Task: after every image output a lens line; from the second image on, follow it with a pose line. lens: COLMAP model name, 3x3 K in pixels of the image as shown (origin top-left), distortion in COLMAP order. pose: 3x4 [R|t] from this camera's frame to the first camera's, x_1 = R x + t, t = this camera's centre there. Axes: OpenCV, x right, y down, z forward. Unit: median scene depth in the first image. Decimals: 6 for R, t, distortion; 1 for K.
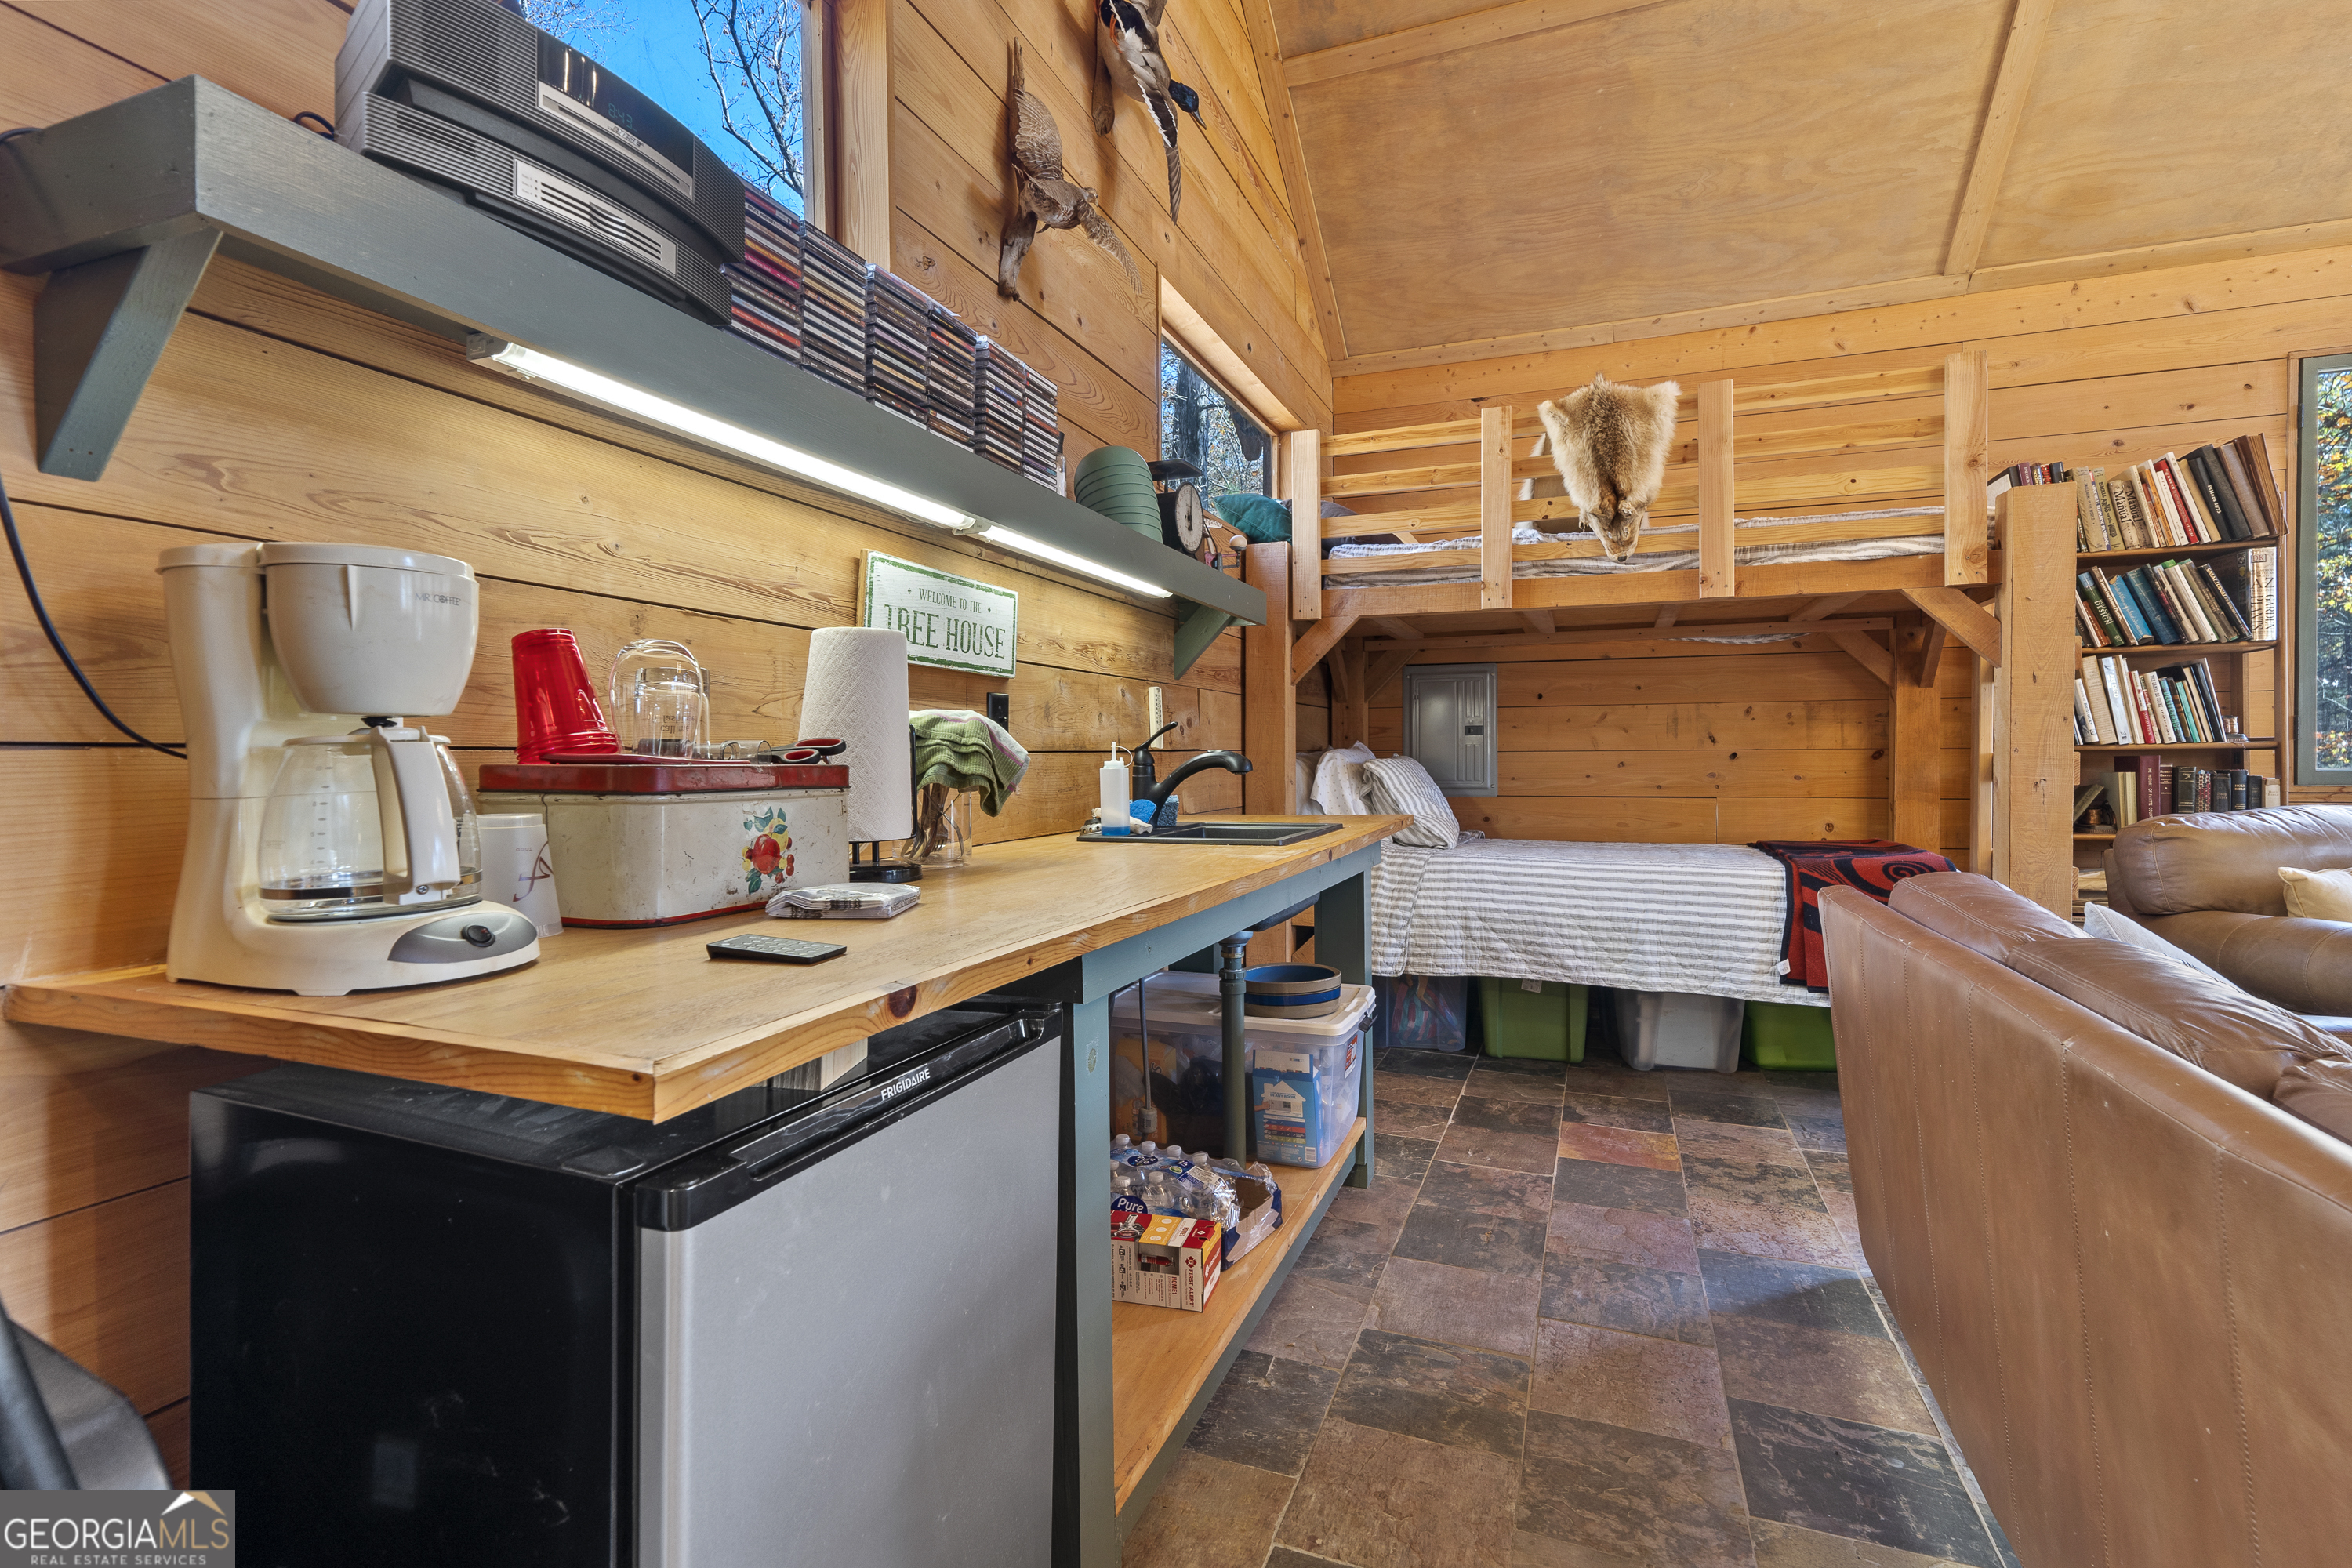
lens RADIAL K [[1094.1, 0, 1168.8], [0, 1094.1, 770.6], [0, 0, 1]] dist [0.001643, 0.000730]
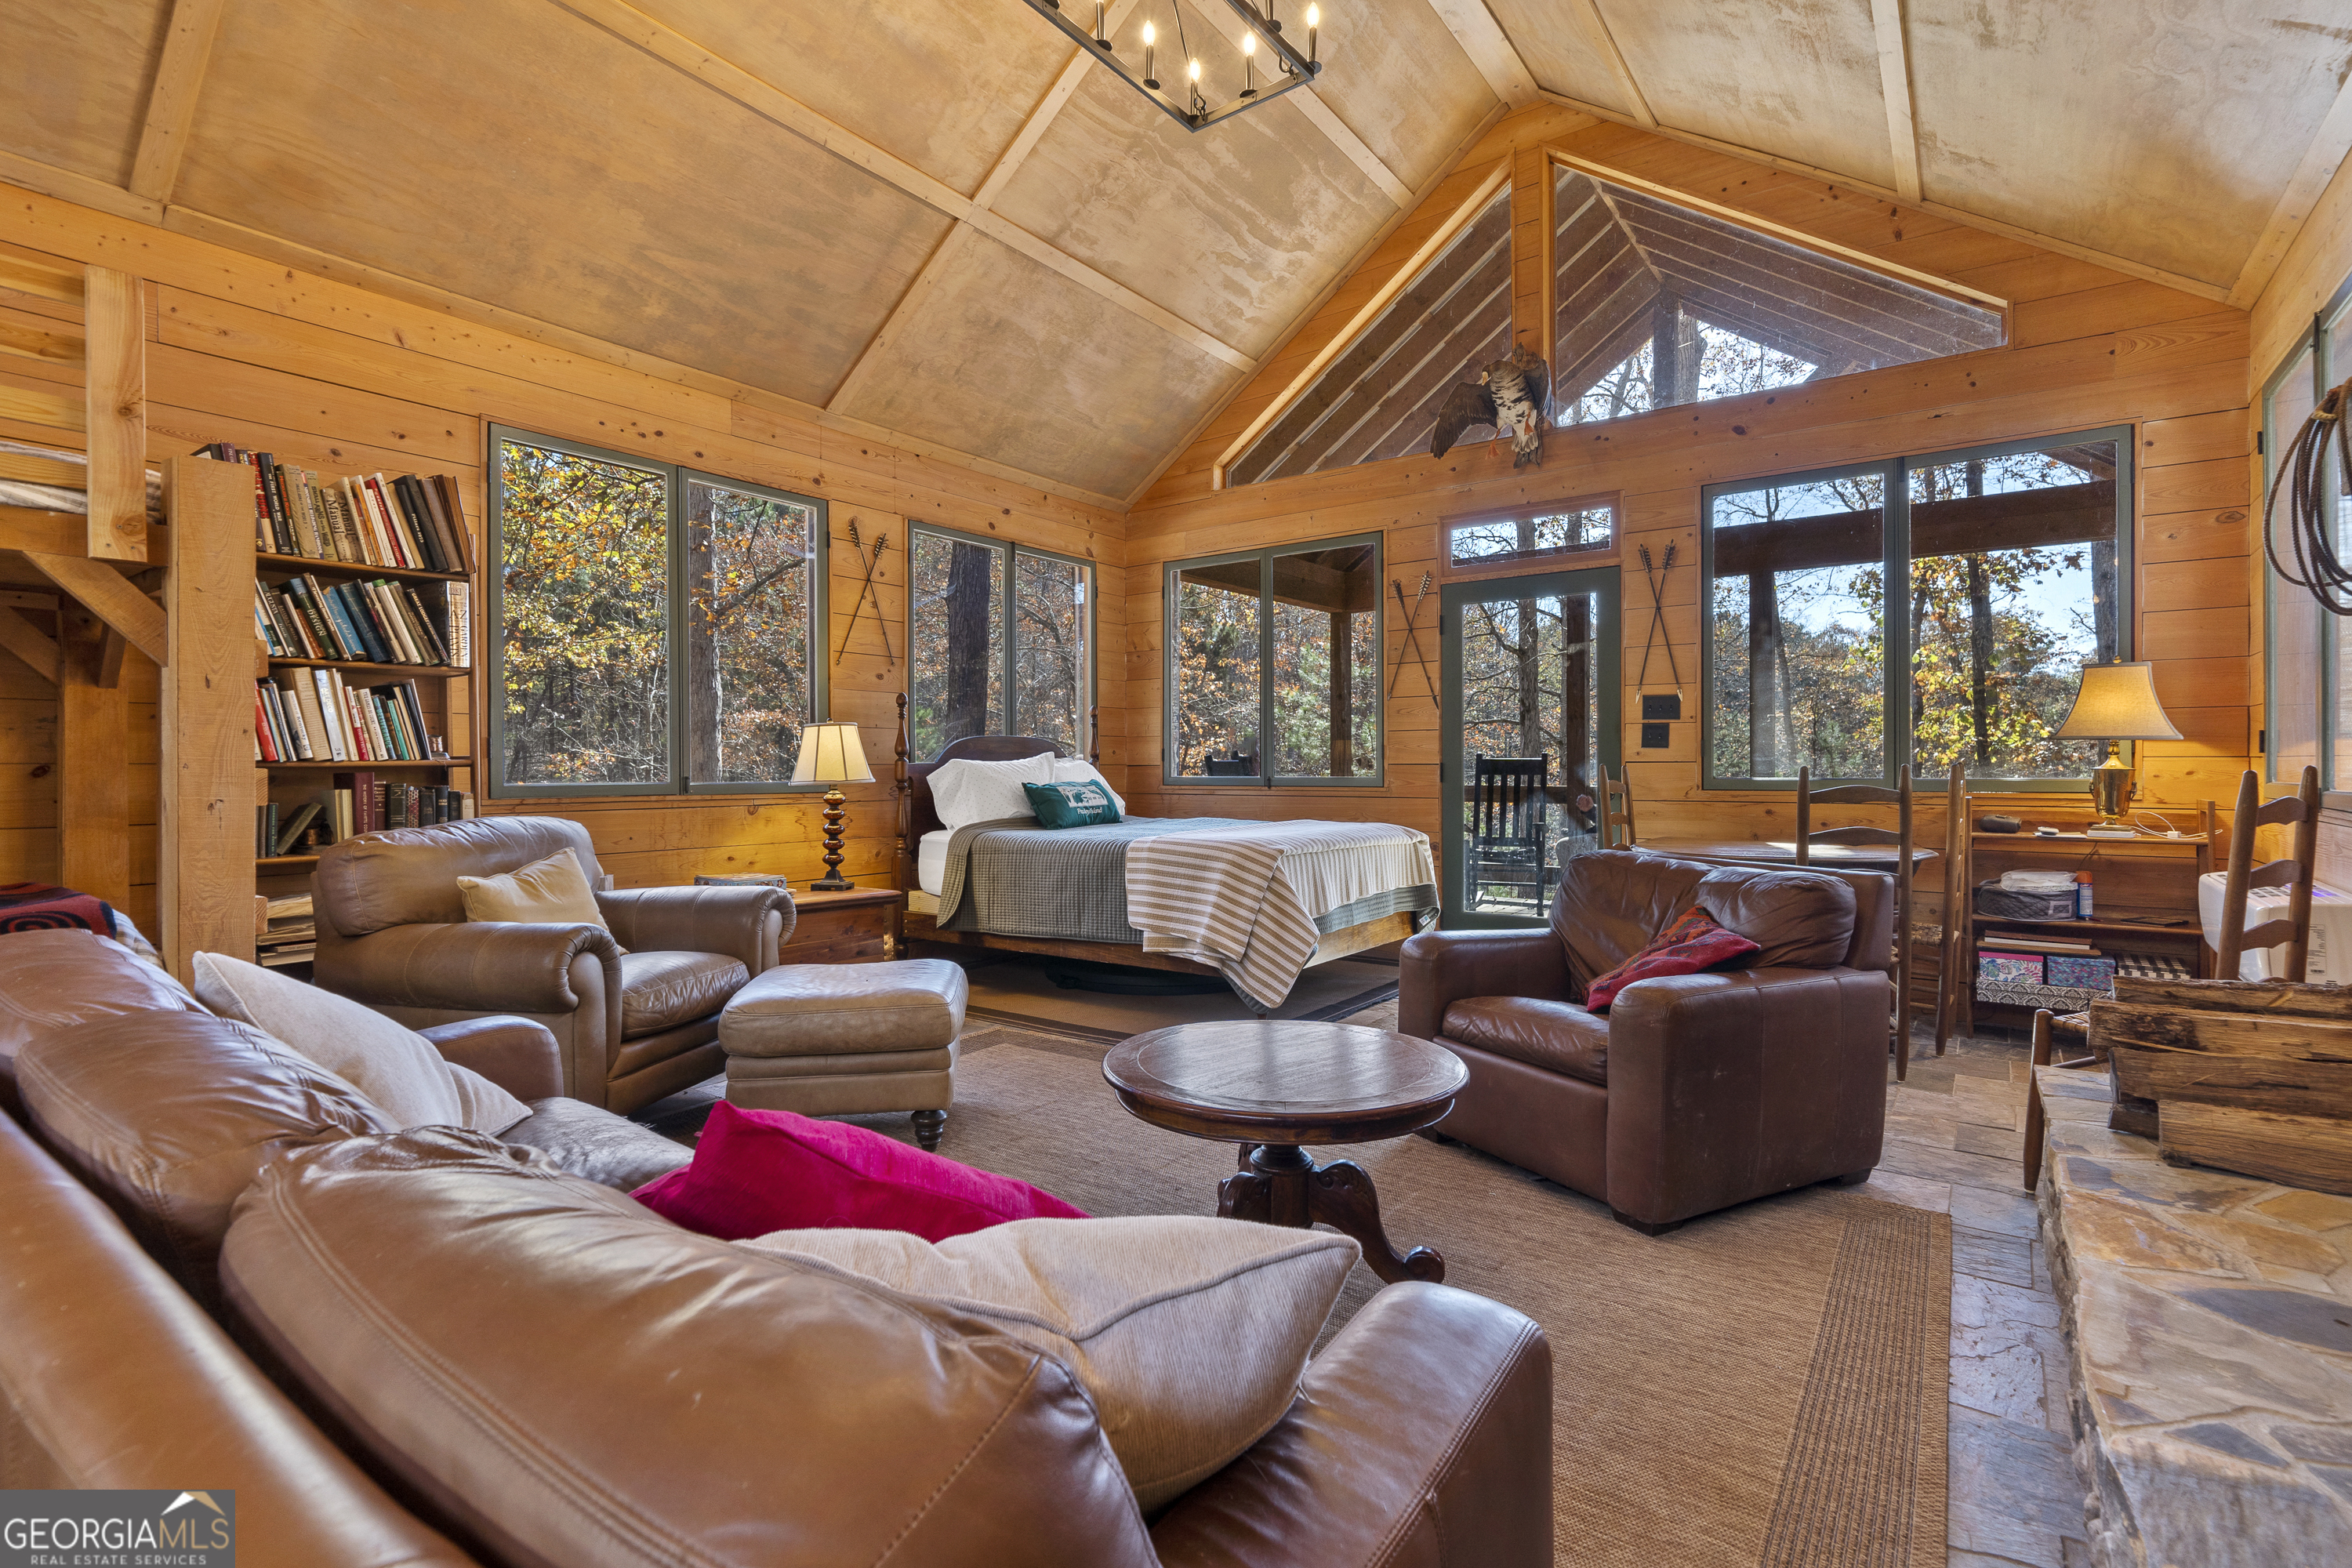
lens RADIAL K [[1094.1, 0, 1168.8], [0, 1094.1, 770.6], [0, 0, 1]] dist [0.001643, 0.000730]
pose [[0.250447, 0.001801, 0.968129, 0.116428], [0.012512, 0.999909, -0.005096, -0.001259], [-0.968049, 0.013389, 0.250402, 0.044184]]
